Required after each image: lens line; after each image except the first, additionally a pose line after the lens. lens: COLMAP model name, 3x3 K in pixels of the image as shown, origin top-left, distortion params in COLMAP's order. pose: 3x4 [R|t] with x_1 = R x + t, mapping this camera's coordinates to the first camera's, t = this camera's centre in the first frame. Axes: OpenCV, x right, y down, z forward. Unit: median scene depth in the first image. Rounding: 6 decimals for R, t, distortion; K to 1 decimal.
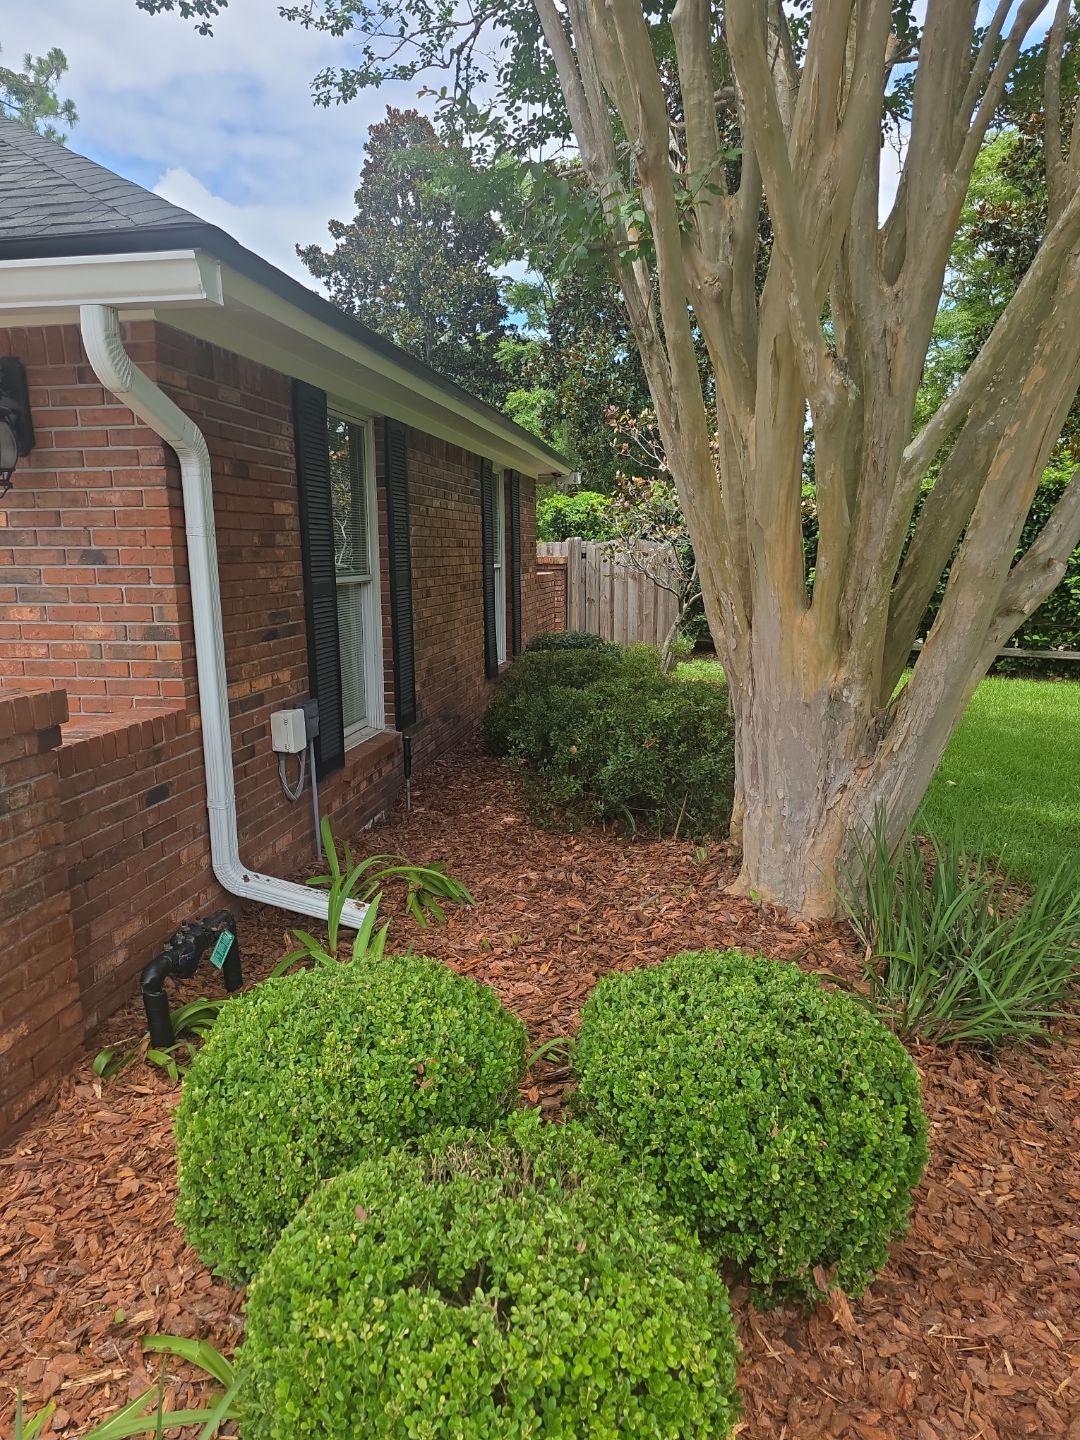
lens RADIAL K [[965.1, 0, 528.0], [0, 965.1, 729.6], [0, 0, 1]] dist [0.109995, -0.137424]
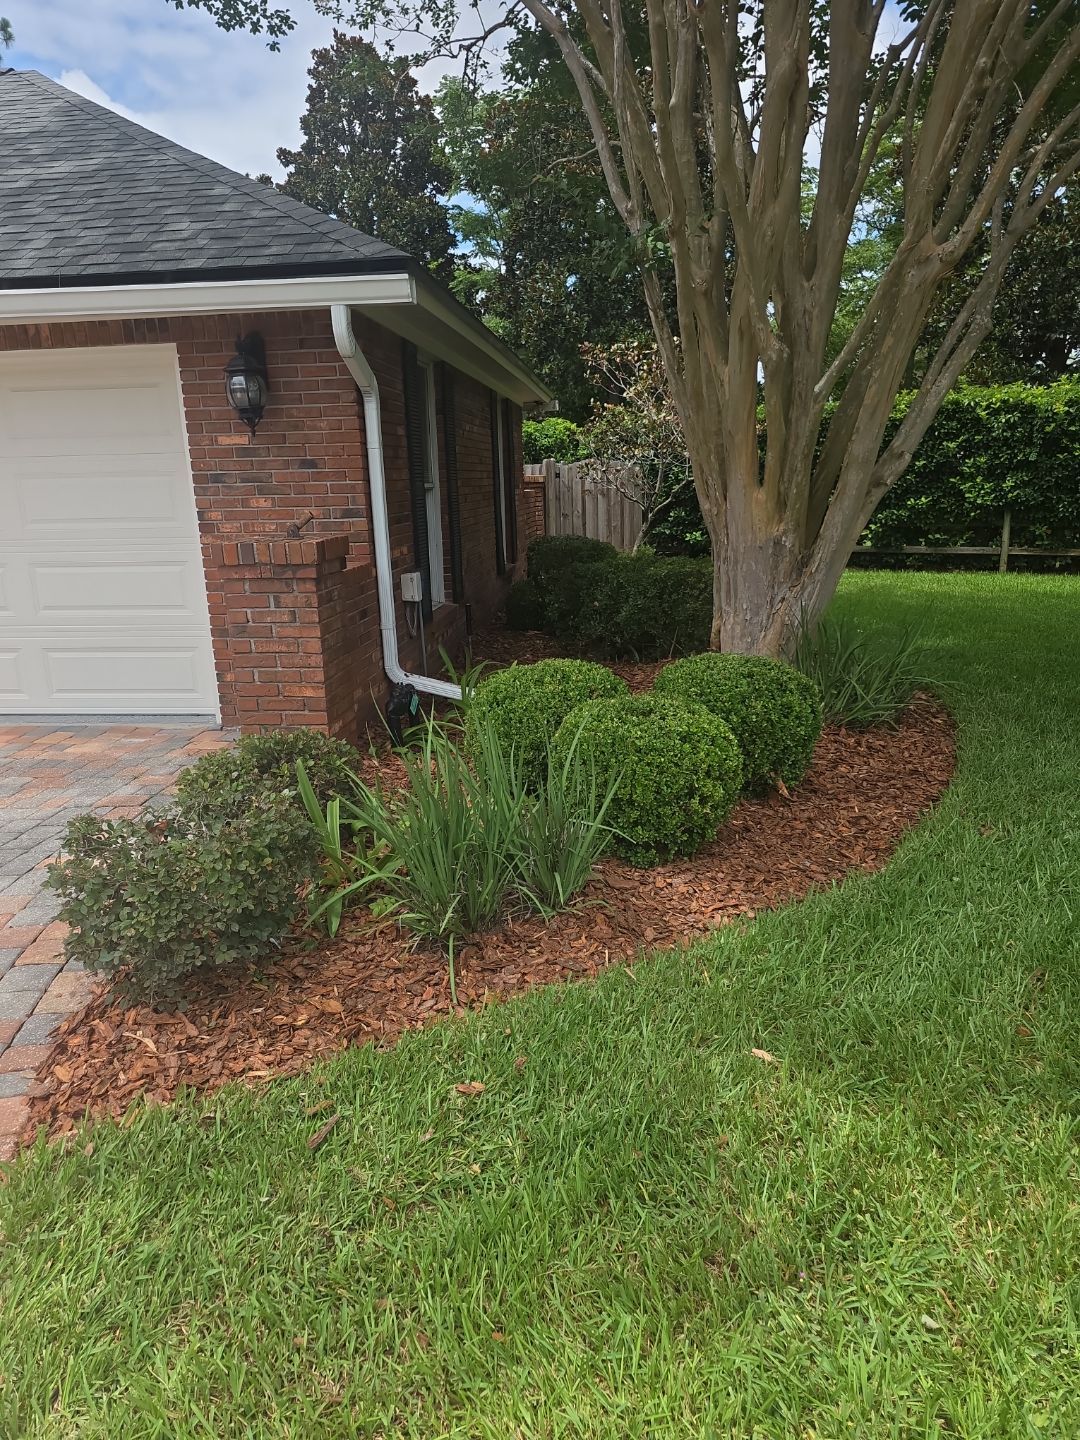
lens RADIAL K [[952.2, 0, 538.7], [0, 952.2, 735.2], [0, 0, 1]] dist [0.065934, -0.053751]
pose [[0.997394, -0.037022, 0.061918, -0.086062], [0.032070, 0.996347, 0.079142, 0.066068], [-0.064622, -0.076950, 0.994939, -0.262116]]
